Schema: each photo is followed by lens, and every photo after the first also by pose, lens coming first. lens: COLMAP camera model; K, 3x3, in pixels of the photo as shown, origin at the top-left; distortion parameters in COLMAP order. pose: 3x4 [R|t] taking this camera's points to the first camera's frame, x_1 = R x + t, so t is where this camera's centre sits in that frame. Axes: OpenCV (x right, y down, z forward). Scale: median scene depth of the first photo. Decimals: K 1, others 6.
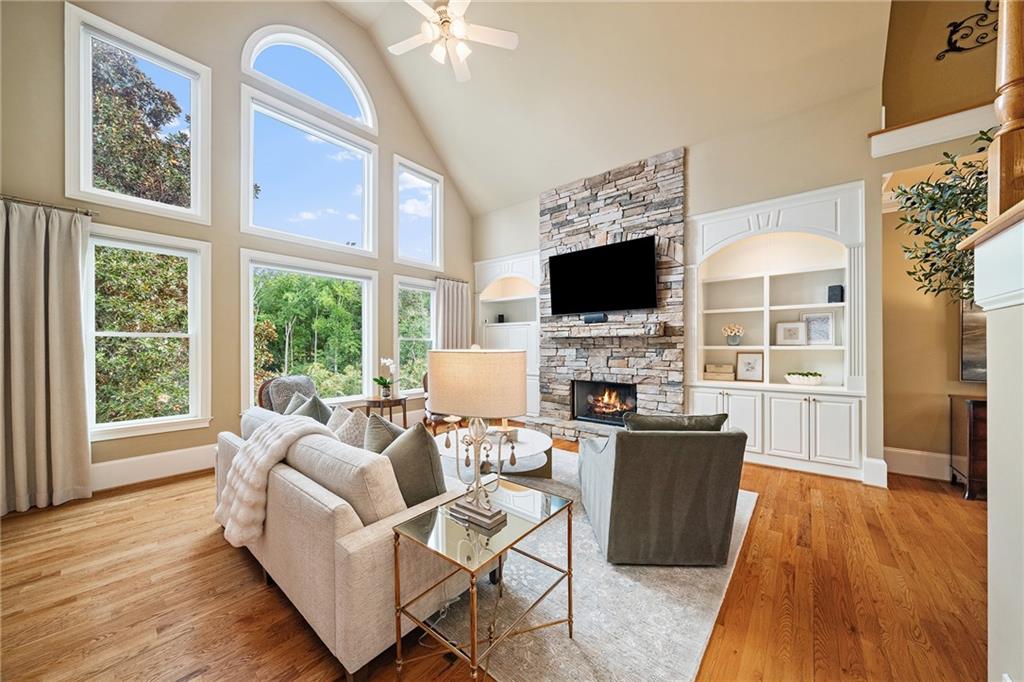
lens RADIAL K [[354.6, 0, 512.0], [0, 354.6, 346.4], [0, 0, 1]] dist [-0.001344, -0.000082]
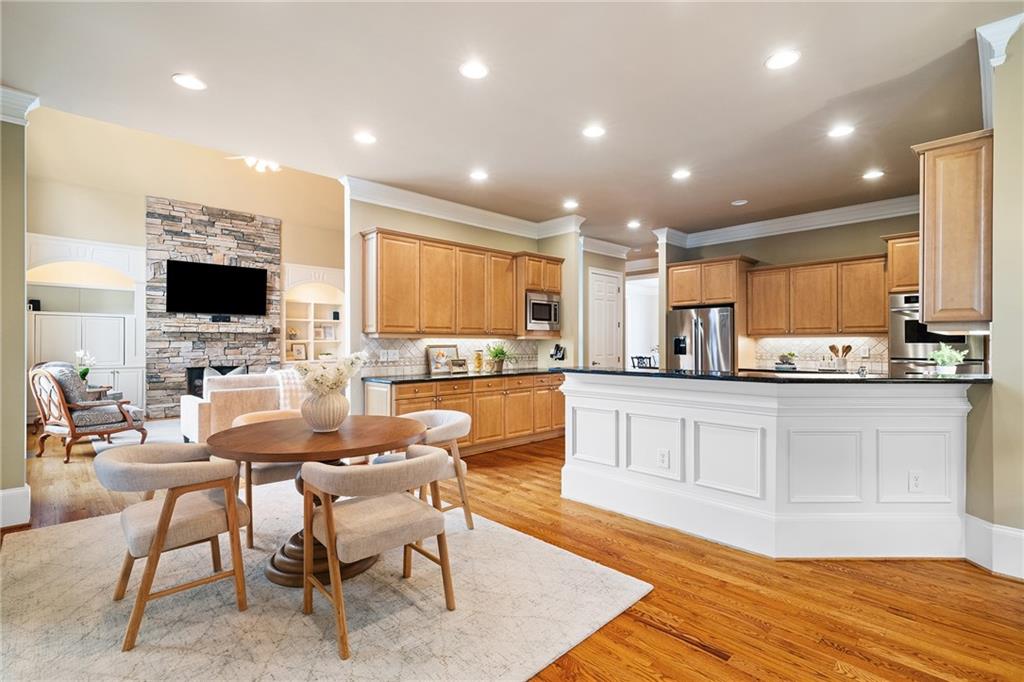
lens RADIAL K [[482.0, 0, 511.8], [0, 482.0, 342.2], [0, 0, 1]] dist [0.000025, -0.000002]
pose [[0.102570, 0.003441, 0.994720, -1.453642], [0.002251, 0.999991, -0.003691, 0.018785], [-0.994723, 0.002618, 0.102561, -0.272113]]
